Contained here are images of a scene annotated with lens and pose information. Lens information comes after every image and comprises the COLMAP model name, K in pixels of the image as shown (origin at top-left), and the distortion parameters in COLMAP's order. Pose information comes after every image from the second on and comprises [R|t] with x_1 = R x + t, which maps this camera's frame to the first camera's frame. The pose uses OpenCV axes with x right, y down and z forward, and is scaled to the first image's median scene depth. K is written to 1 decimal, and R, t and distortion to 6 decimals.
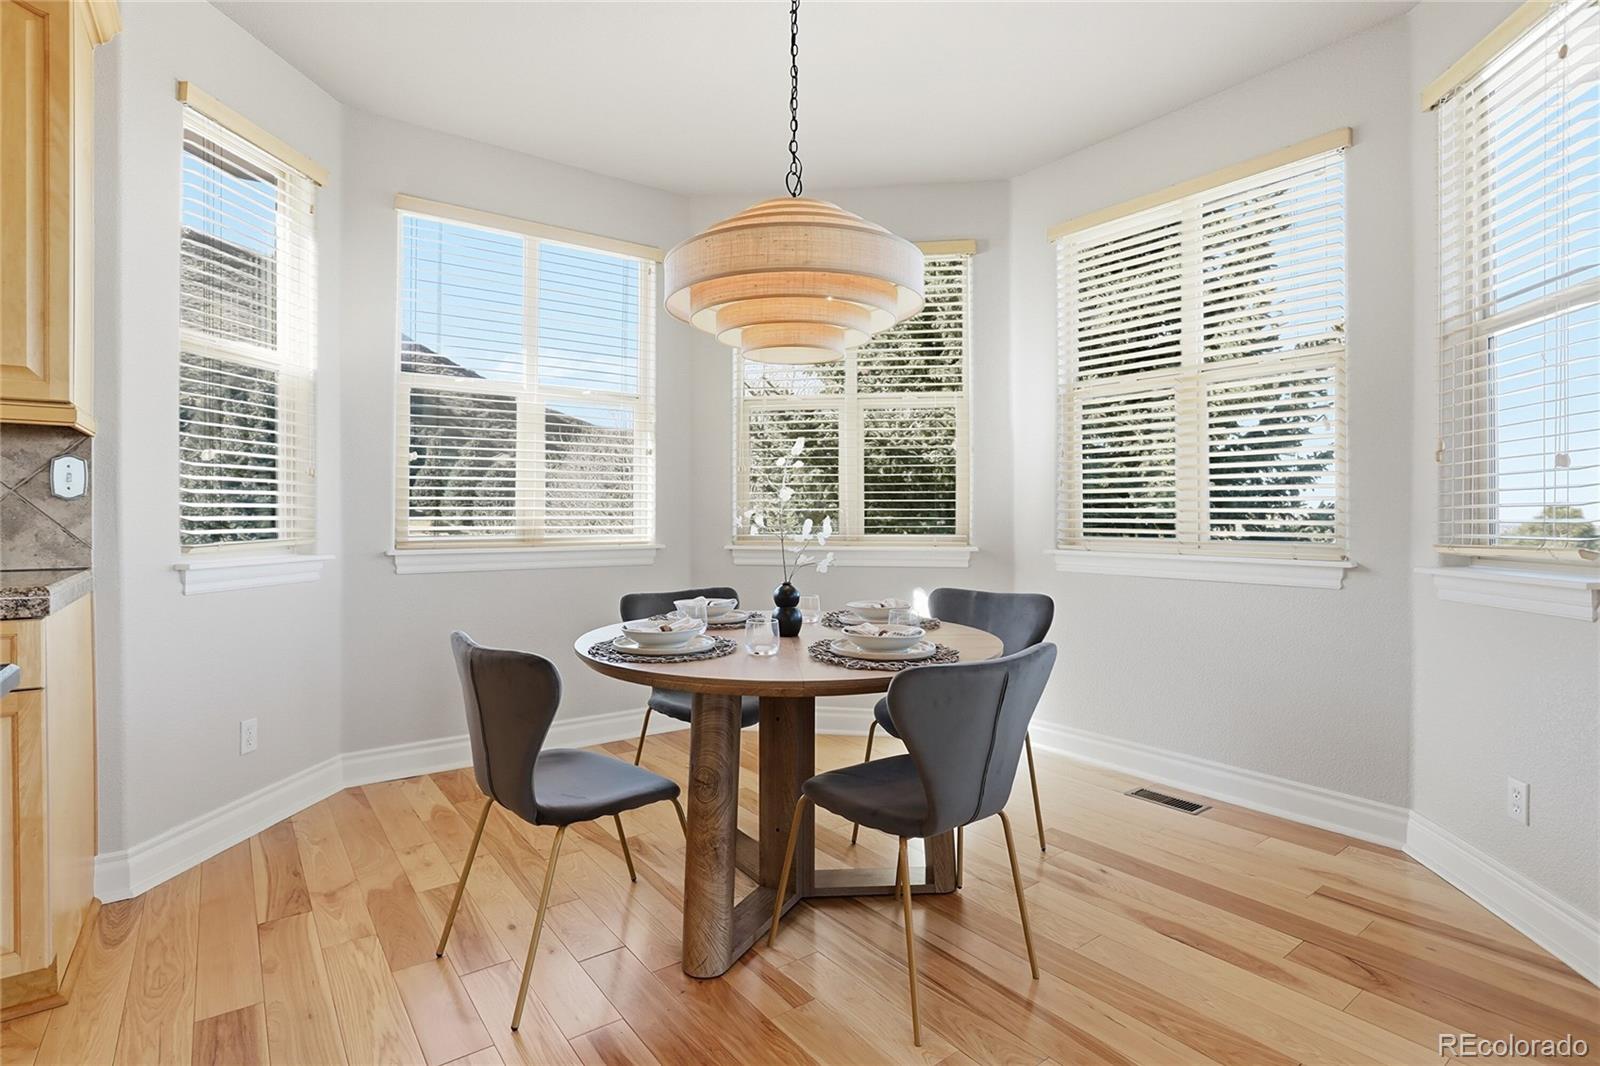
lens RADIAL K [[795.4, 0, 791.2], [0, 795.4, 524.0], [0, 0, 1]] dist [-0.004843, 0.000024]
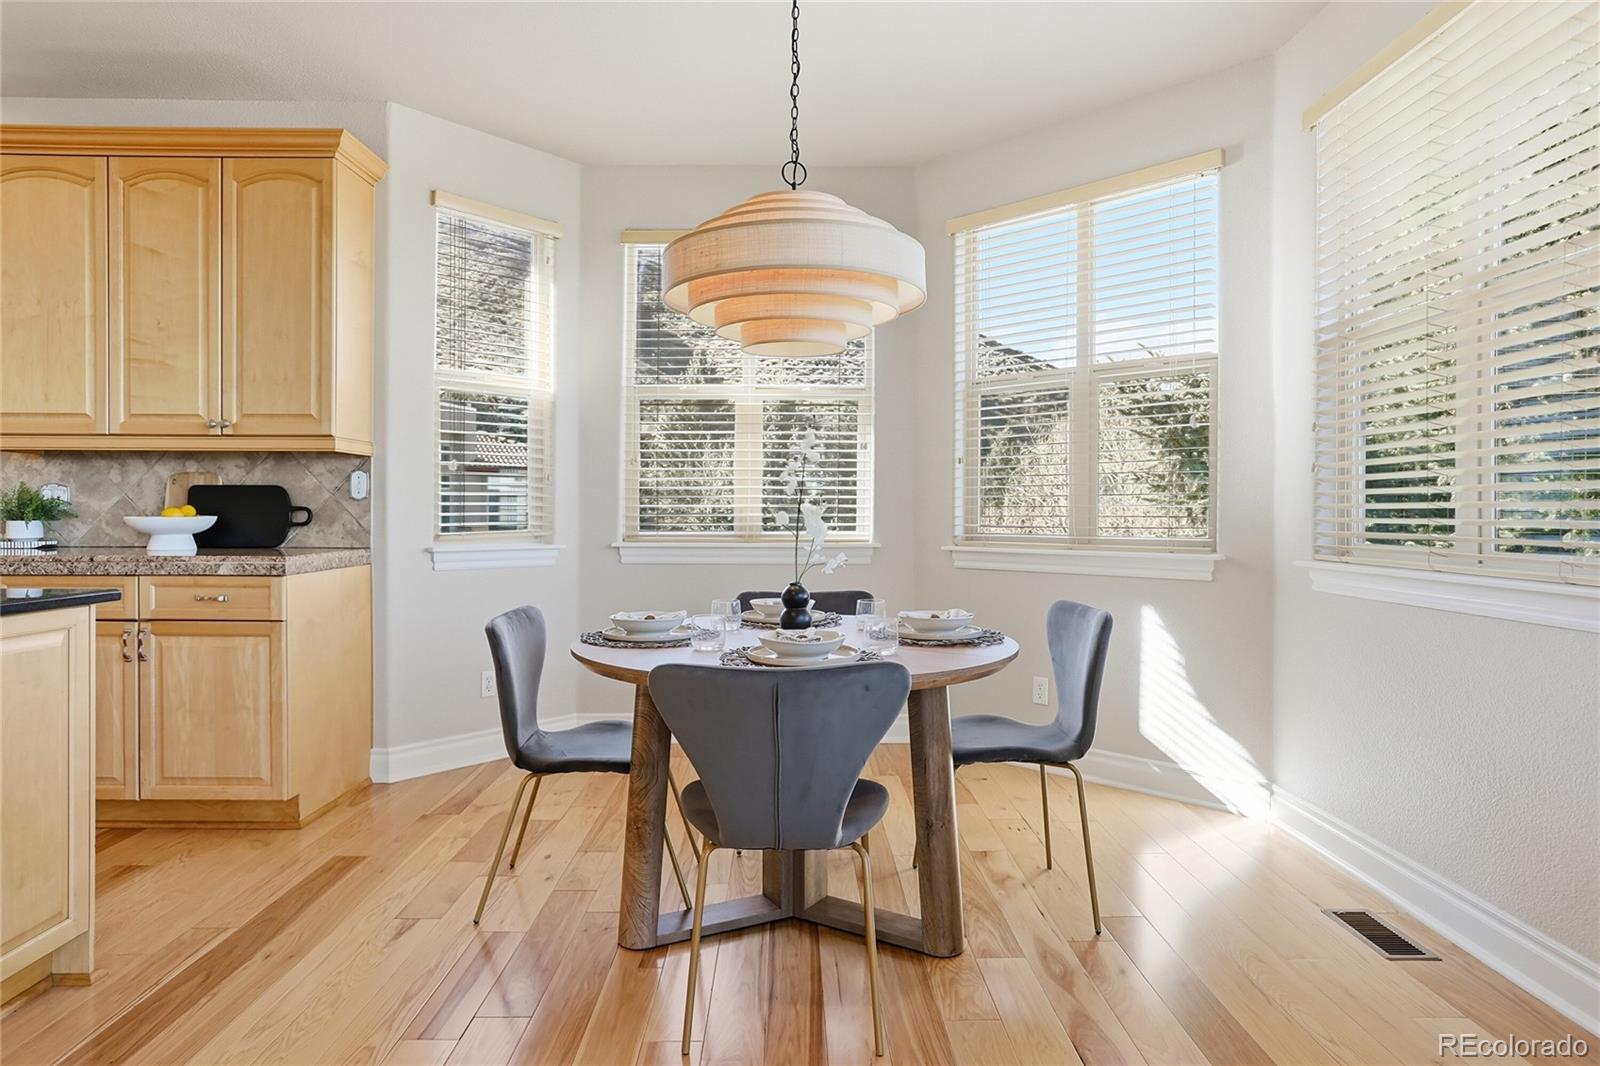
lens RADIAL K [[952.7, 0, 788.3], [0, 952.7, 520.5], [0, 0, 1]] dist [-0.015207, 0.000759]
pose [[0.804213, 0.007890, -0.594289, 0.694659], [-0.008637, 0.999961, 0.001589, -0.003393], [0.594278, 0.003855, 0.804250, 0.059125]]
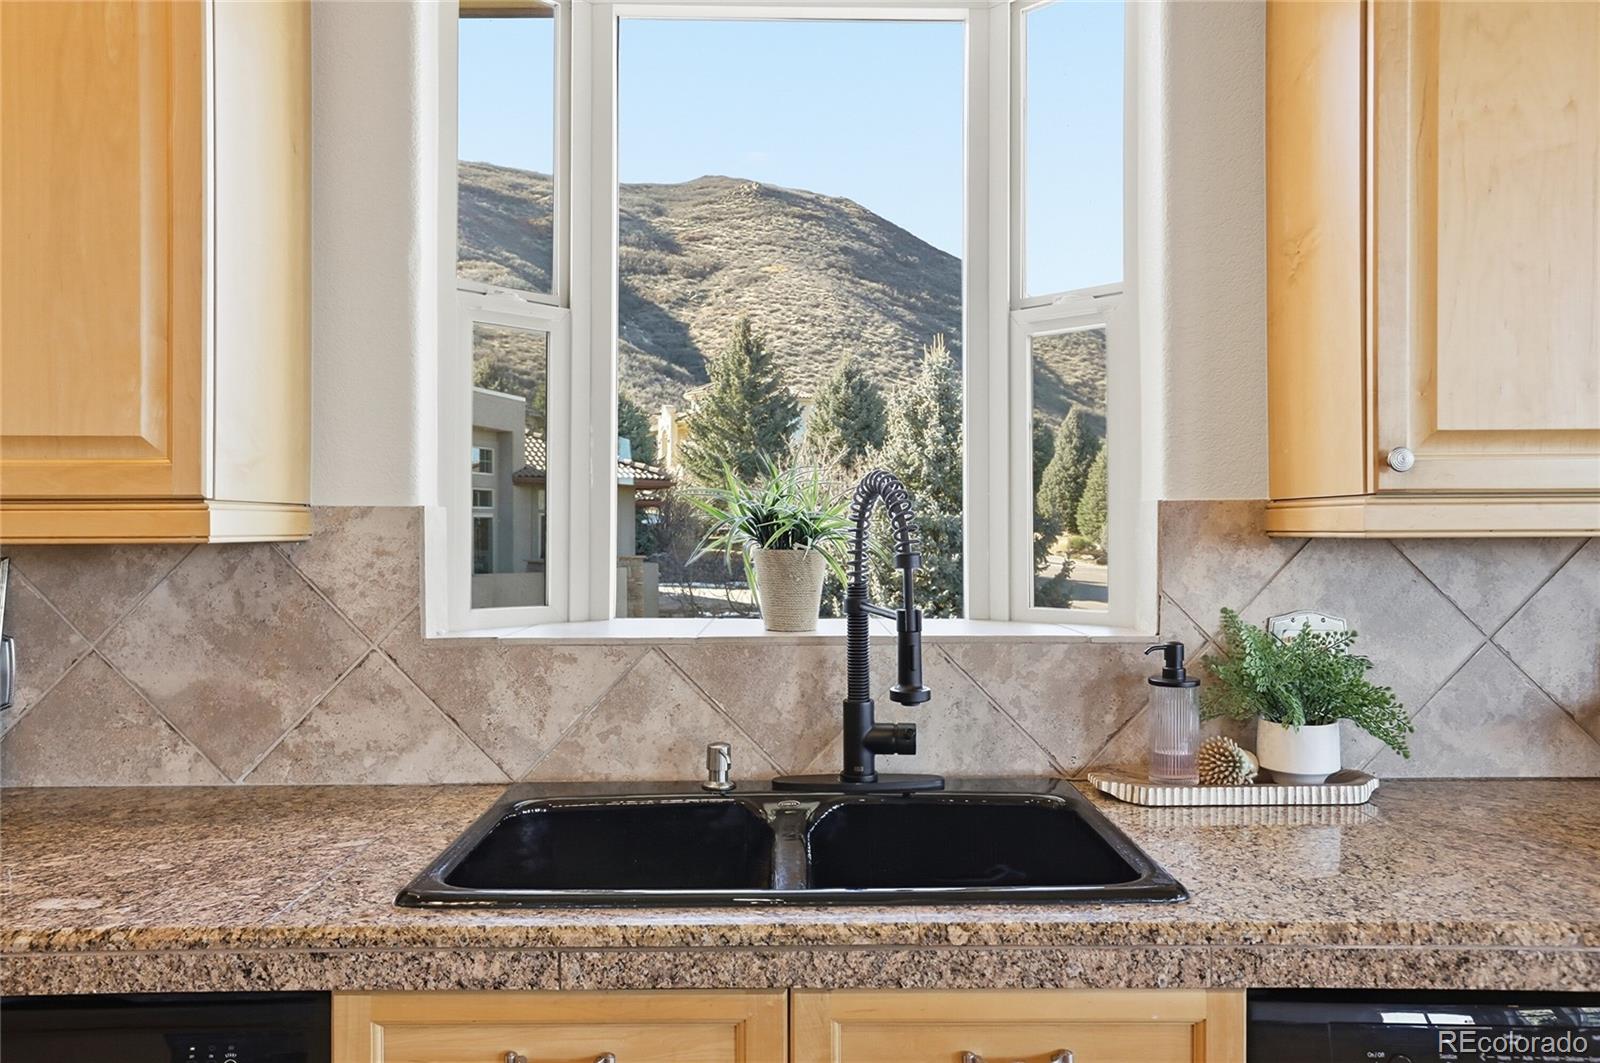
lens RADIAL K [[1202.5, 0, 801.9], [0, 1202.5, 528.2], [0, 0, 1]] dist [-0.003942, -0.000452]
pose [[0.813121, -0.002958, -0.582088, -1.054758], [0.000200, 0.999988, -0.004803, -0.100452], [0.582095, 0.003789, 0.813112, -0.182650]]
